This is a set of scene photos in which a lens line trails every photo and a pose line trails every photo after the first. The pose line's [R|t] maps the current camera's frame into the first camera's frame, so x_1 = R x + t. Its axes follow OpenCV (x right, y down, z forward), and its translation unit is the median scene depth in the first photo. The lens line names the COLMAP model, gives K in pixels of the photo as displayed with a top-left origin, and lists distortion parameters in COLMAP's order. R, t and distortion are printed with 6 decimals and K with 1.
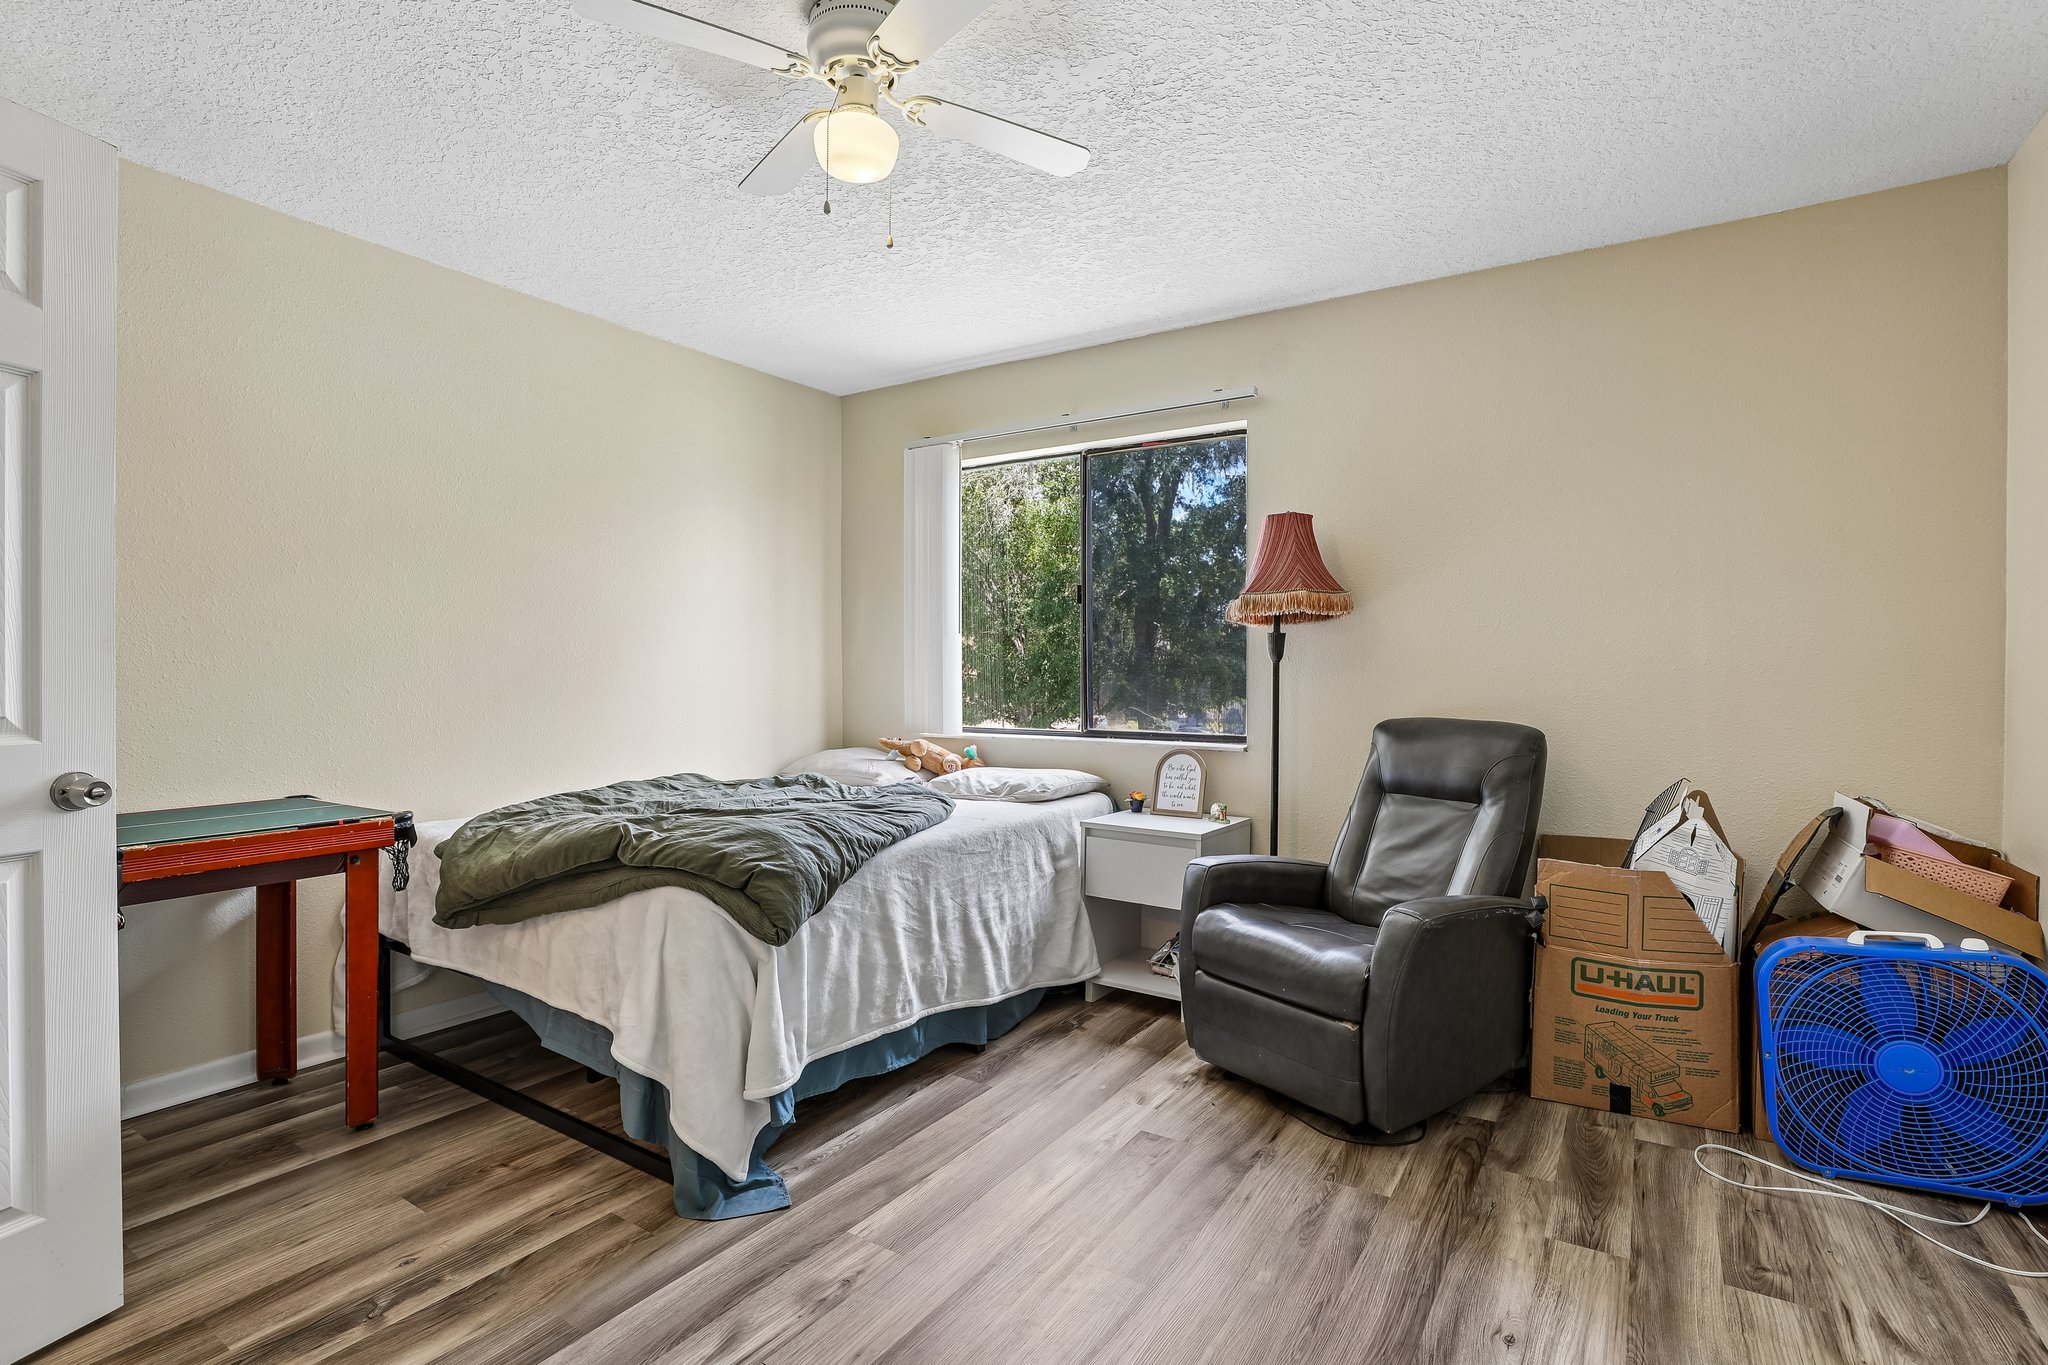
lens RADIAL K [[956.3, 0, 1024.0], [0, 956.3, 682.5], [0, 0, 1]] dist [-0.040035, 0.015672]
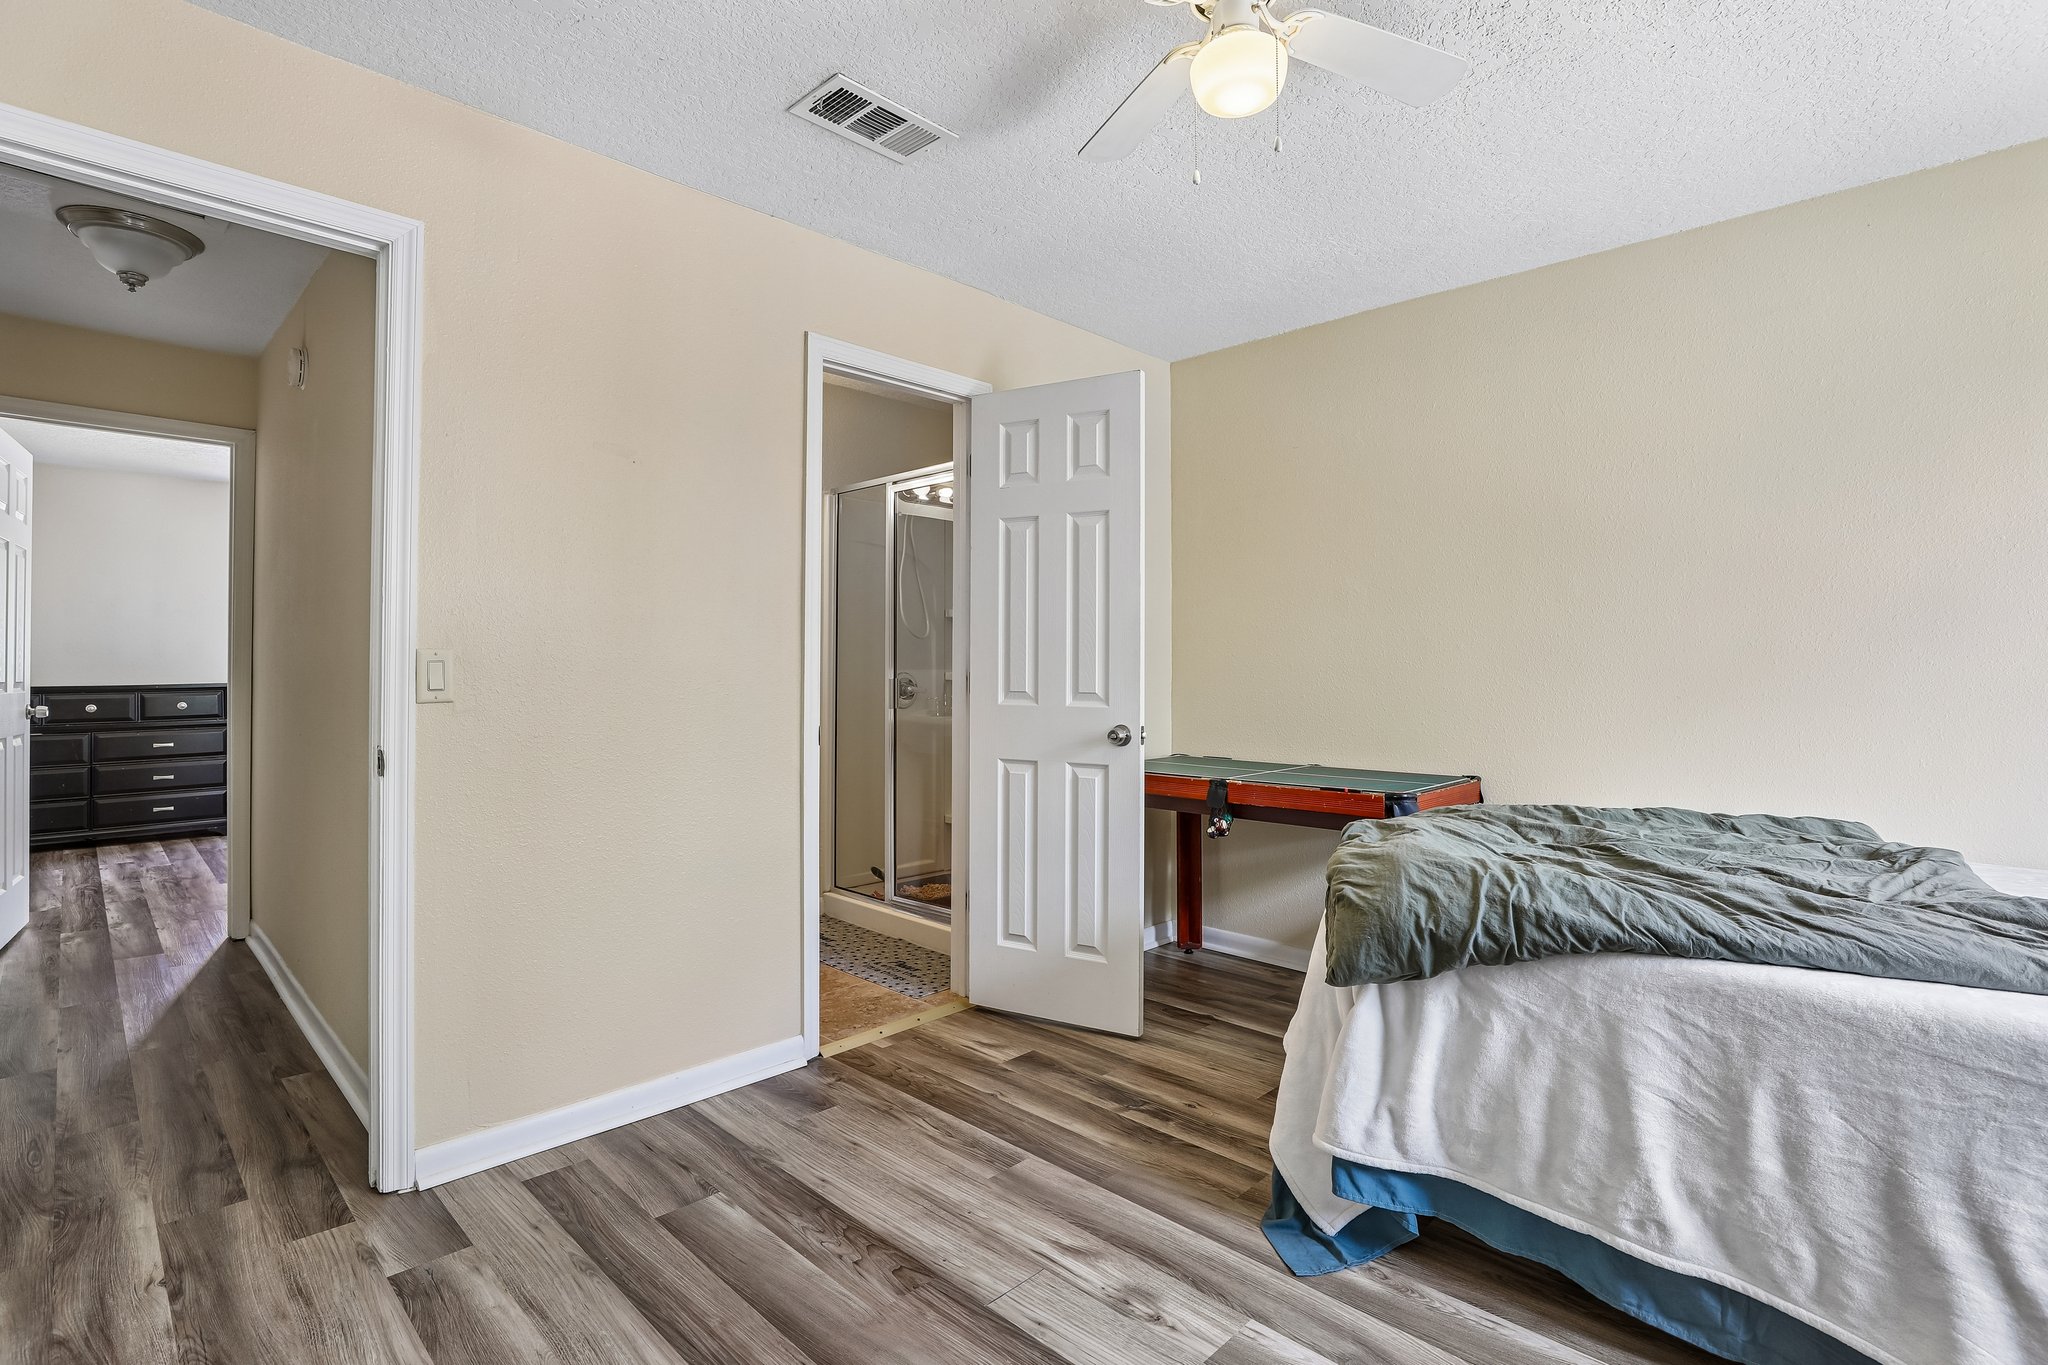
lens RADIAL K [[956.3, 0, 1024.0], [0, 956.3, 682.5], [0, 0, 1]] dist [-0.040035, 0.015672]
pose [[-0.176988, 0.008362, -0.984177, 0.581574], [-0.012249, 0.999868, 0.010699, -0.002547], [0.984137, 0.013949, -0.176862, 0.797686]]
